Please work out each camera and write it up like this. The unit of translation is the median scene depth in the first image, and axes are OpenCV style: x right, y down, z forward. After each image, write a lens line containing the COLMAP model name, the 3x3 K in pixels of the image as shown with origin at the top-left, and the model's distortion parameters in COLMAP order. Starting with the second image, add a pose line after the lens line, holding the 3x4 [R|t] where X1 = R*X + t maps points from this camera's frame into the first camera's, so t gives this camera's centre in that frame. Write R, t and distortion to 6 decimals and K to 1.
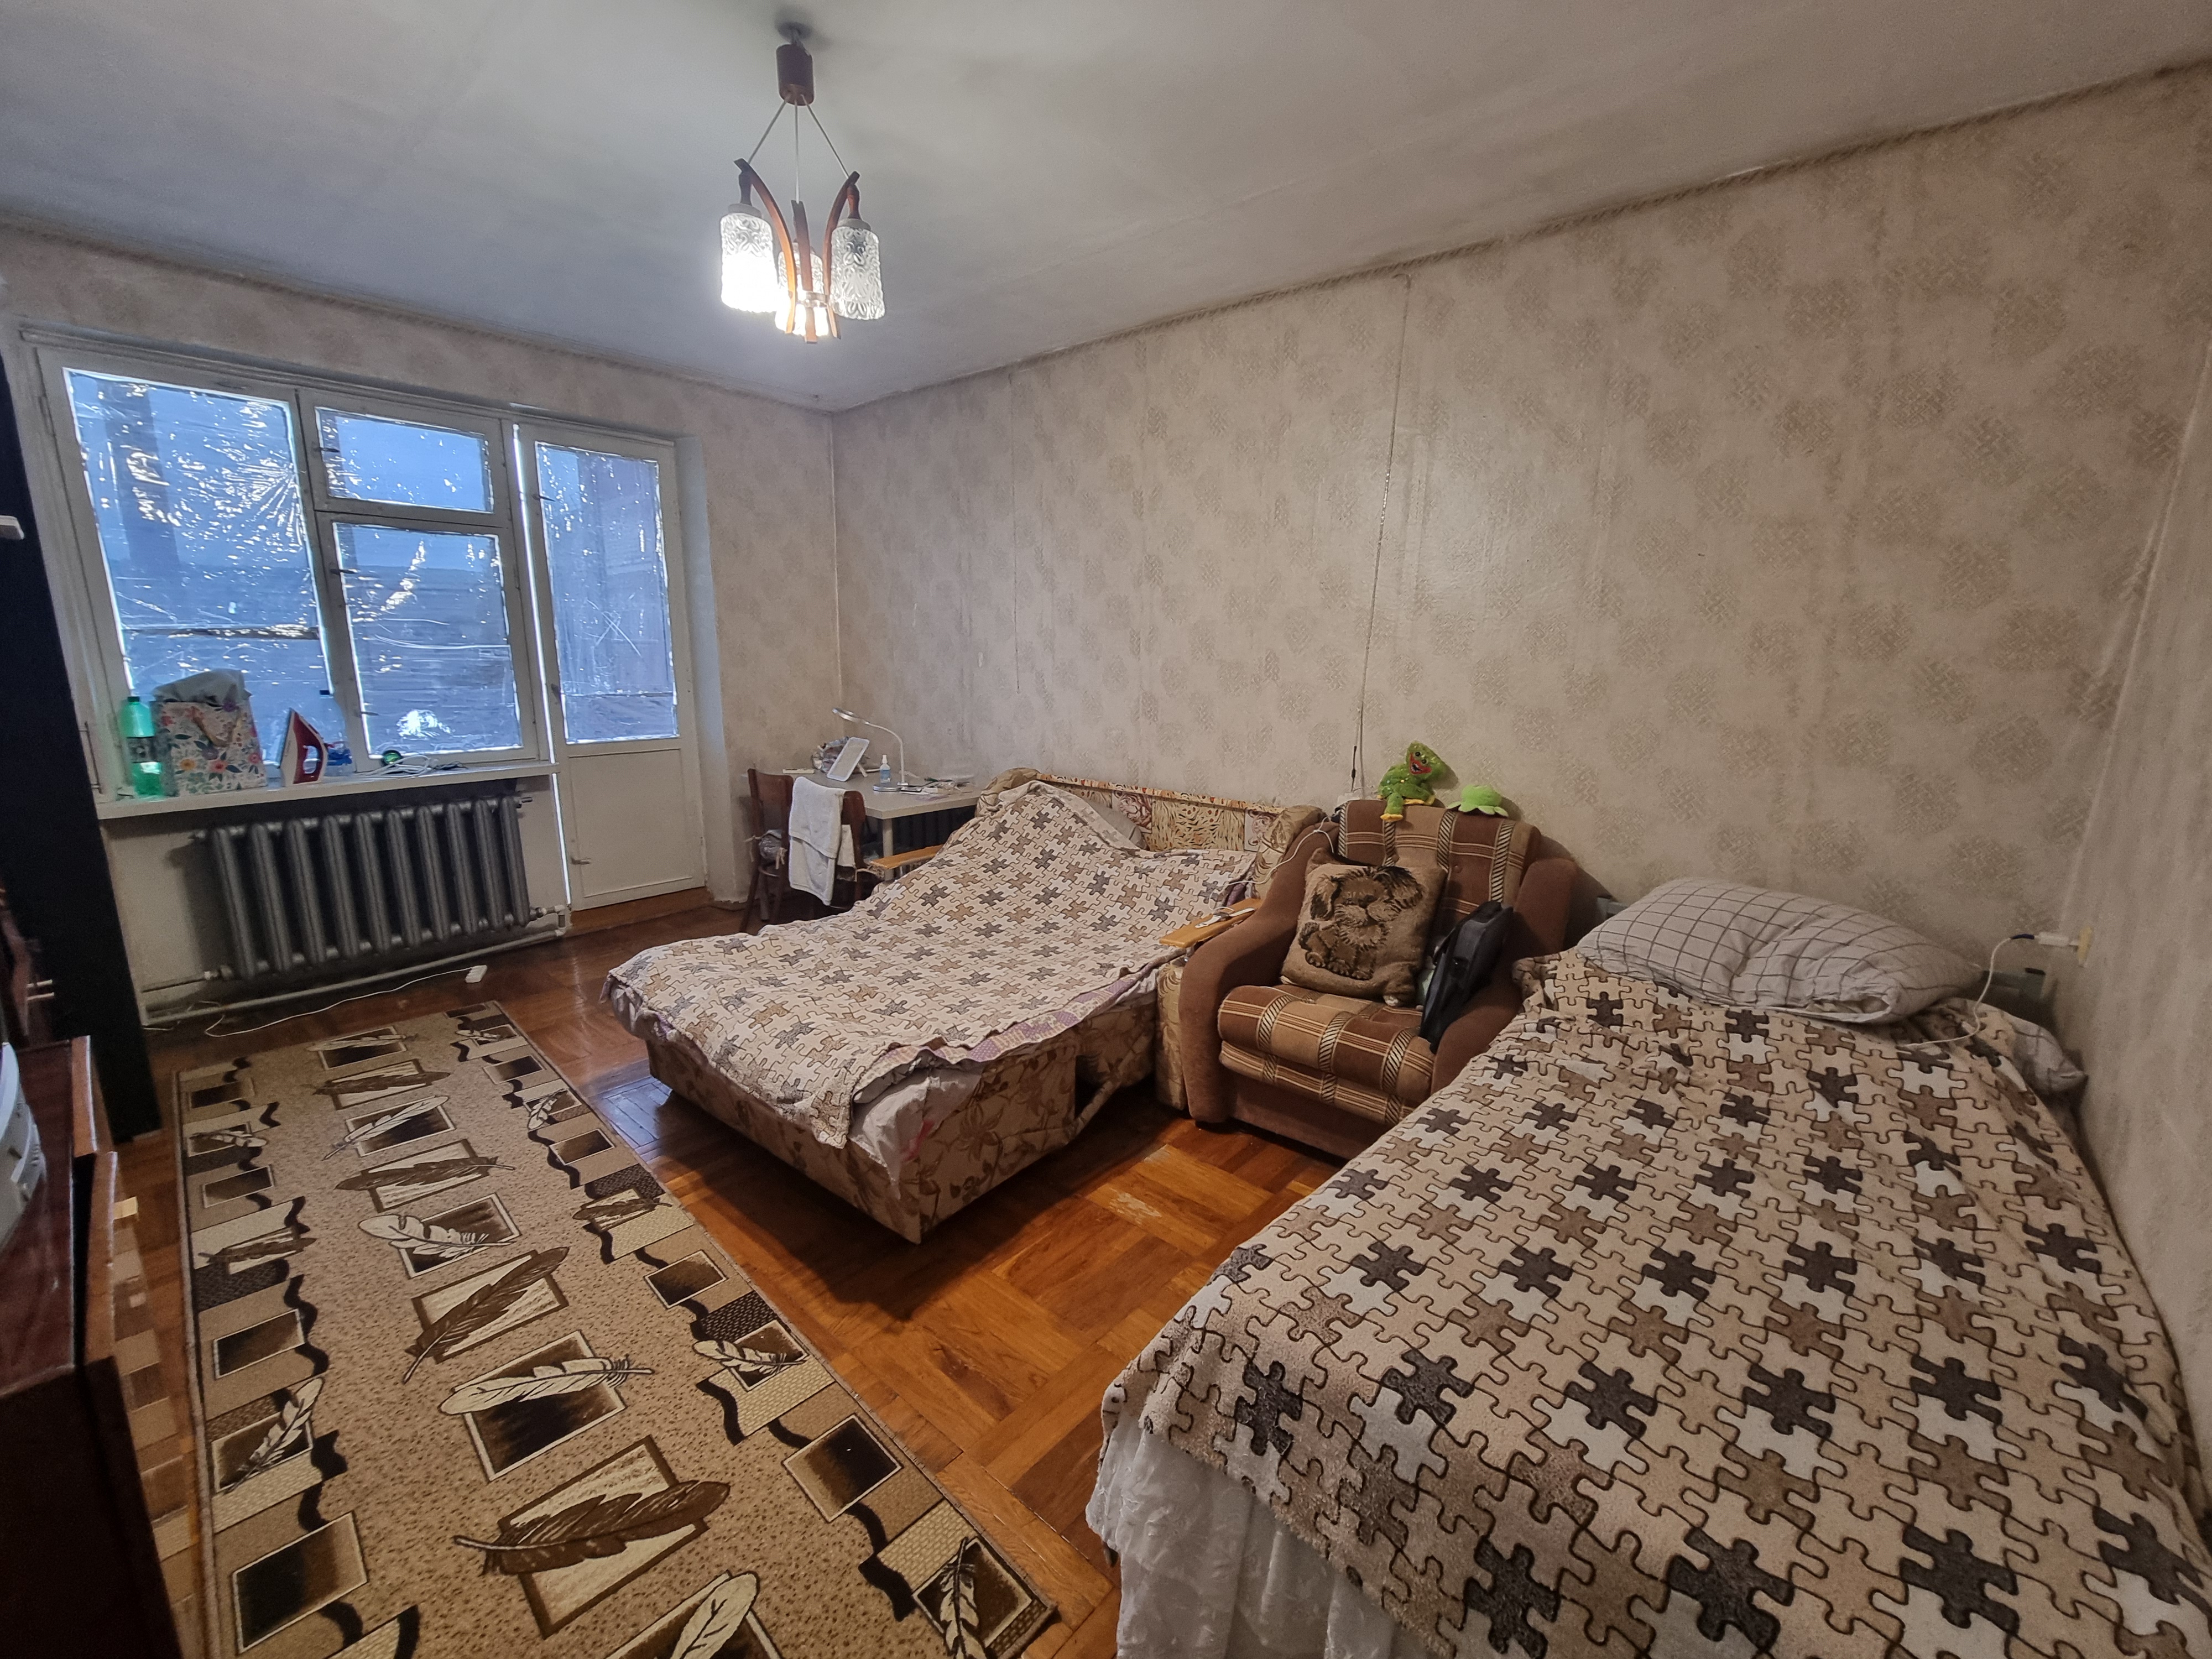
lens RADIAL K [[913.5, 0, 1094.0], [0, 913.5, 848.0], [0, 0, 1]] dist [-0.003802, 0.000071]
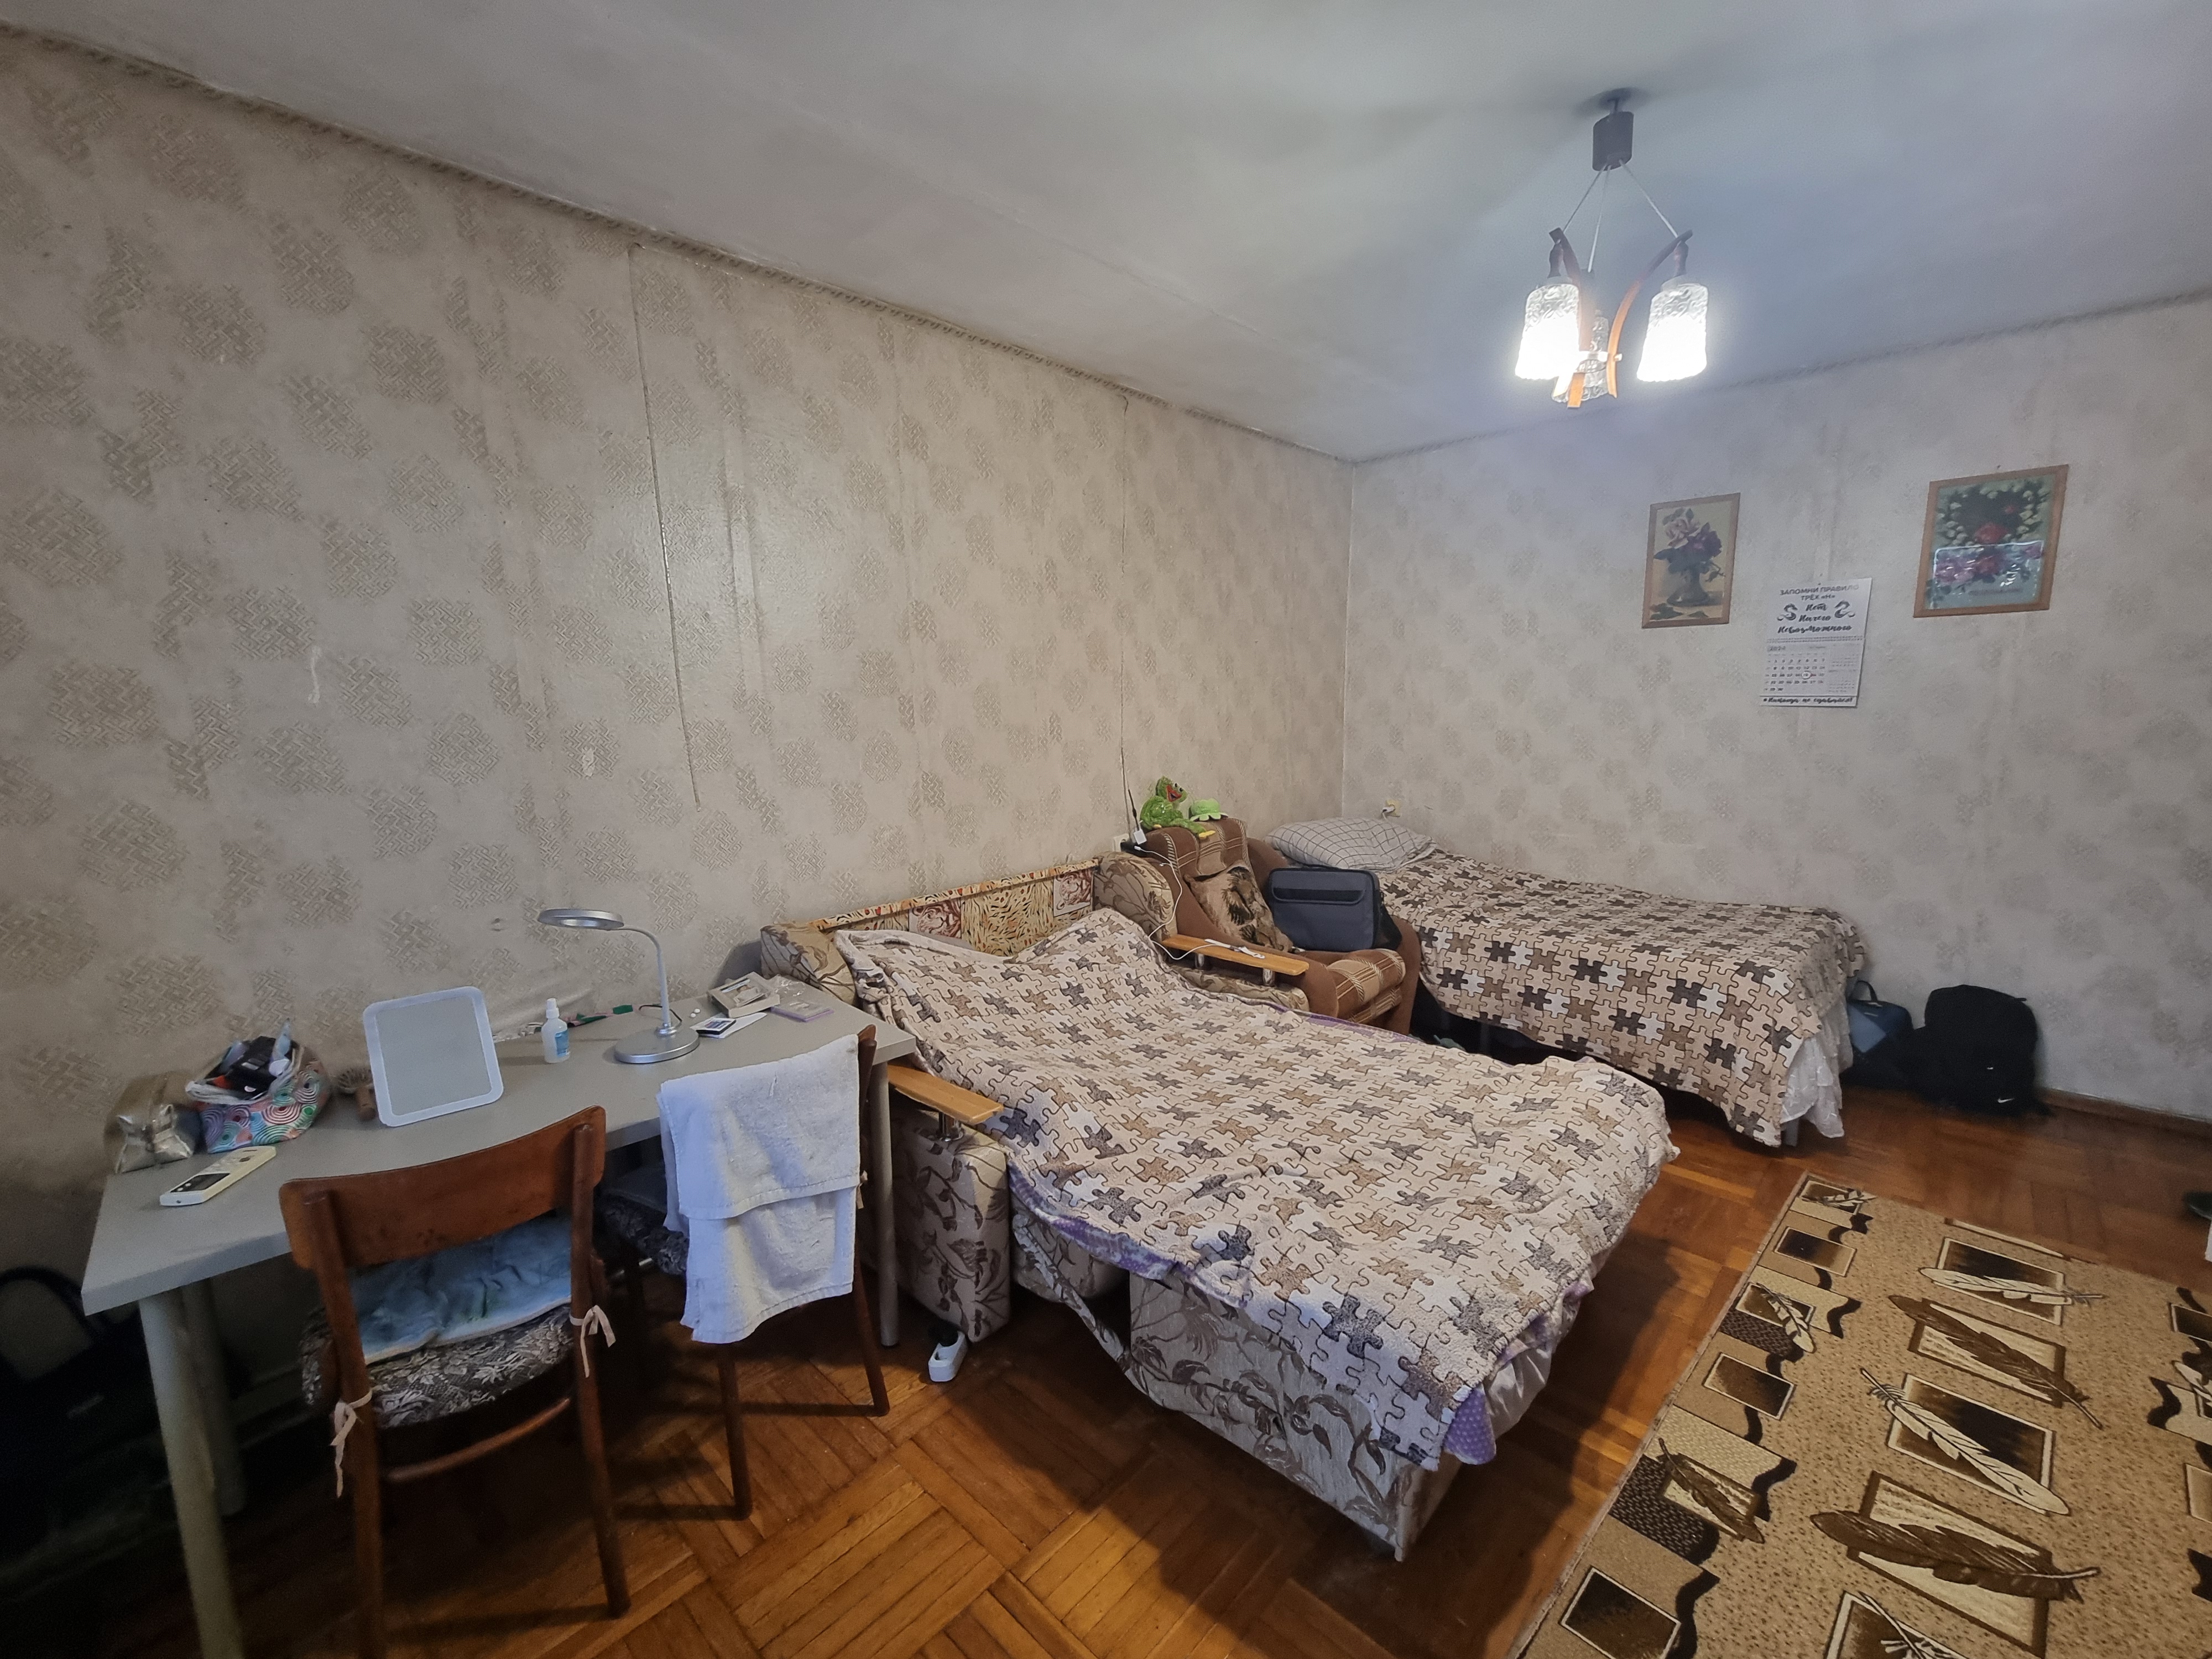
lens RADIAL K [[911.4, 0, 1104.8], [0, 911.4, 849.0], [0, 0, 1]] dist [0.001429, -0.004240]
pose [[0.043847, -0.186135, 0.981545, -1.146449], [0.244656, 0.954575, 0.170091, -0.326358], [-0.968618, 0.232683, 0.087395, 1.275924]]
